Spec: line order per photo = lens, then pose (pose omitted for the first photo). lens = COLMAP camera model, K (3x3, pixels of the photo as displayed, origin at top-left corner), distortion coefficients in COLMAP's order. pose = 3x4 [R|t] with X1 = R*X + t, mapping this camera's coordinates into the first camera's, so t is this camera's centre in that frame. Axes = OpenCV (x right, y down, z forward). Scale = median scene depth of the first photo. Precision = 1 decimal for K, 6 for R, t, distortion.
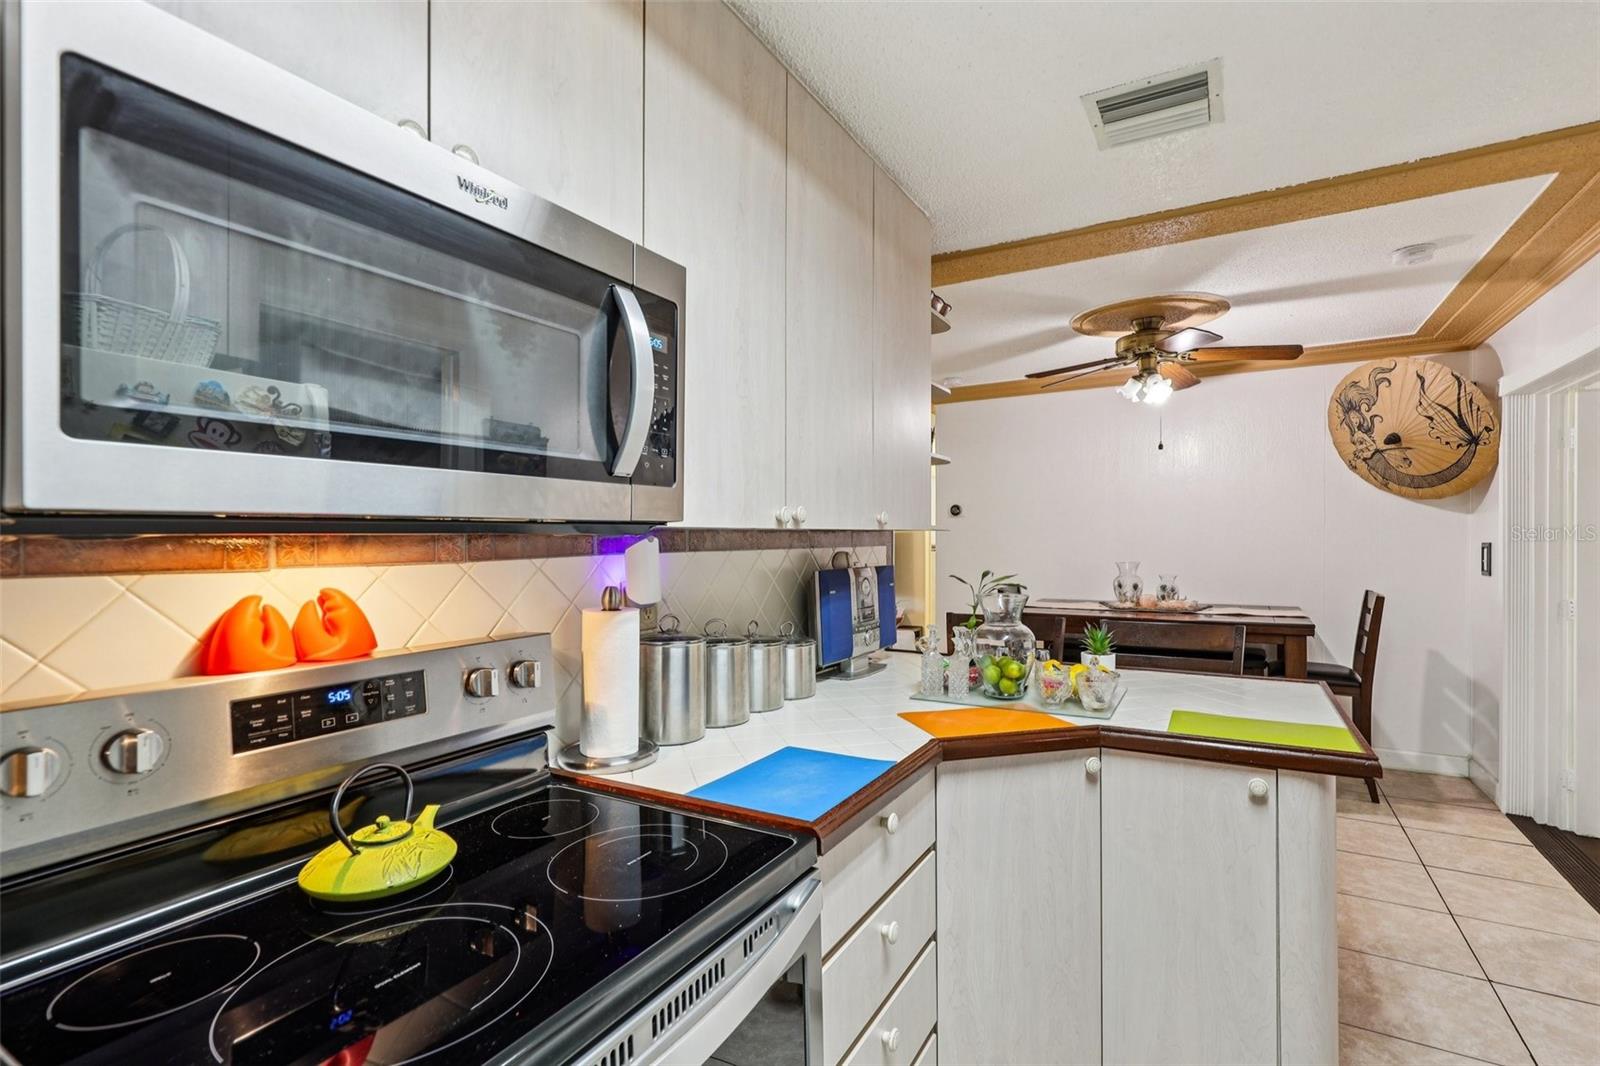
lens RADIAL K [[732.8, 0, 803.0], [0, 732.8, 546.5], [0, 0, 1]] dist [-0.006032, -0.001194]
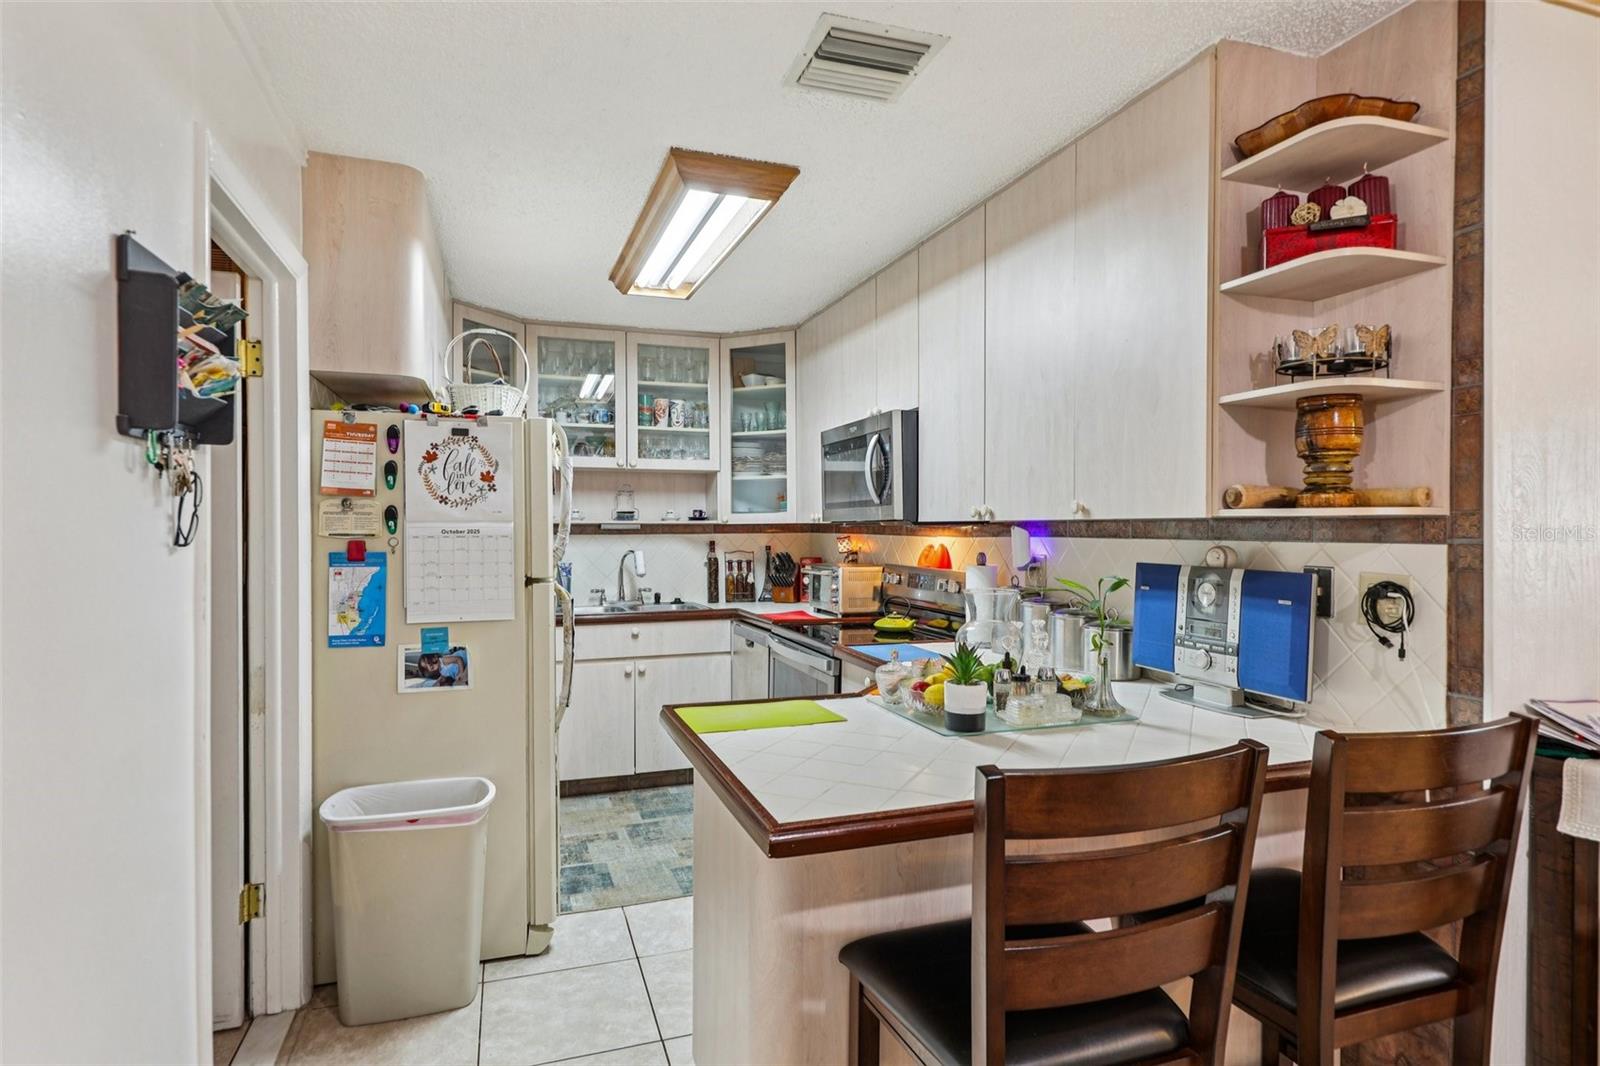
lens RADIAL K [[870.6, 0, 791.1], [0, 870.6, 537.8], [0, 0, 1]] dist [-0.006080, -0.000647]
pose [[-0.661327, 0.006947, -0.750066, 0.636539], [-0.014560, 0.999650, 0.022097, -0.009288], [0.749957, 0.025534, -0.660994, 0.775448]]
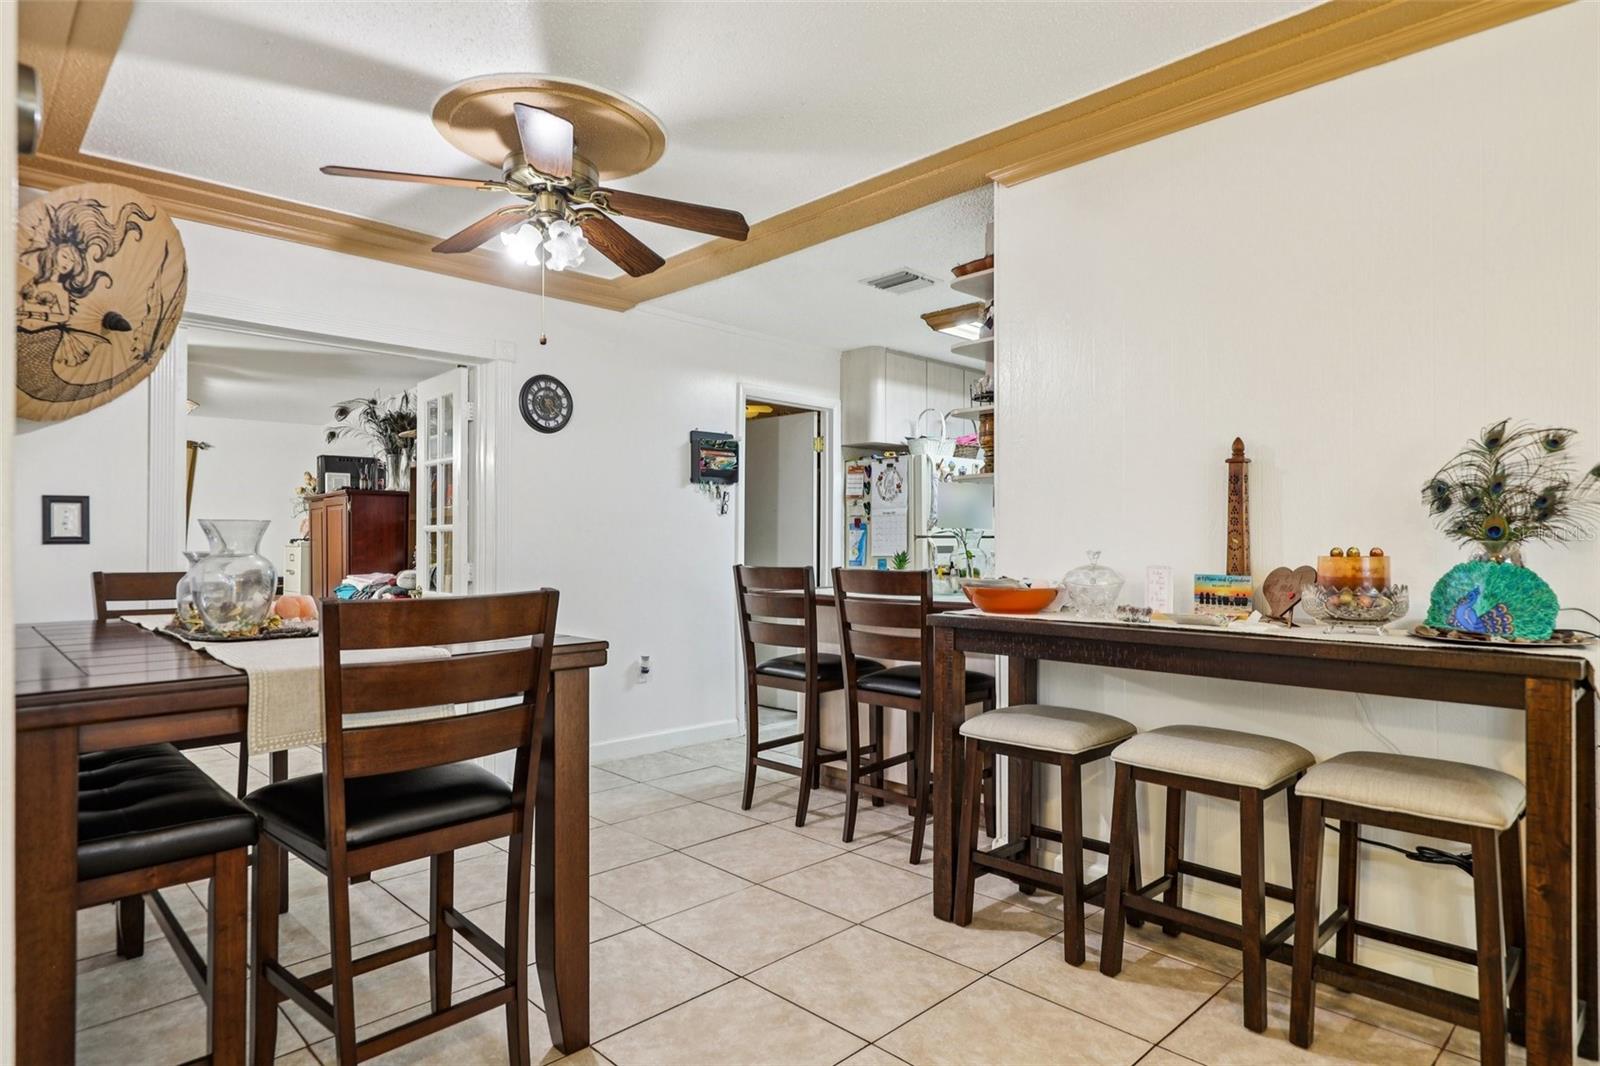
lens RADIAL K [[870.6, 0, 799.8], [0, 870.6, 531.5], [0, 0, 1]] dist [-0.006080, -0.000647]
pose [[-0.963864, 0.007951, 0.266275, 0.060749], [0.008338, 0.999965, 0.000323, 0.033591], [-0.266264, 0.002532, -0.963897, 1.547869]]
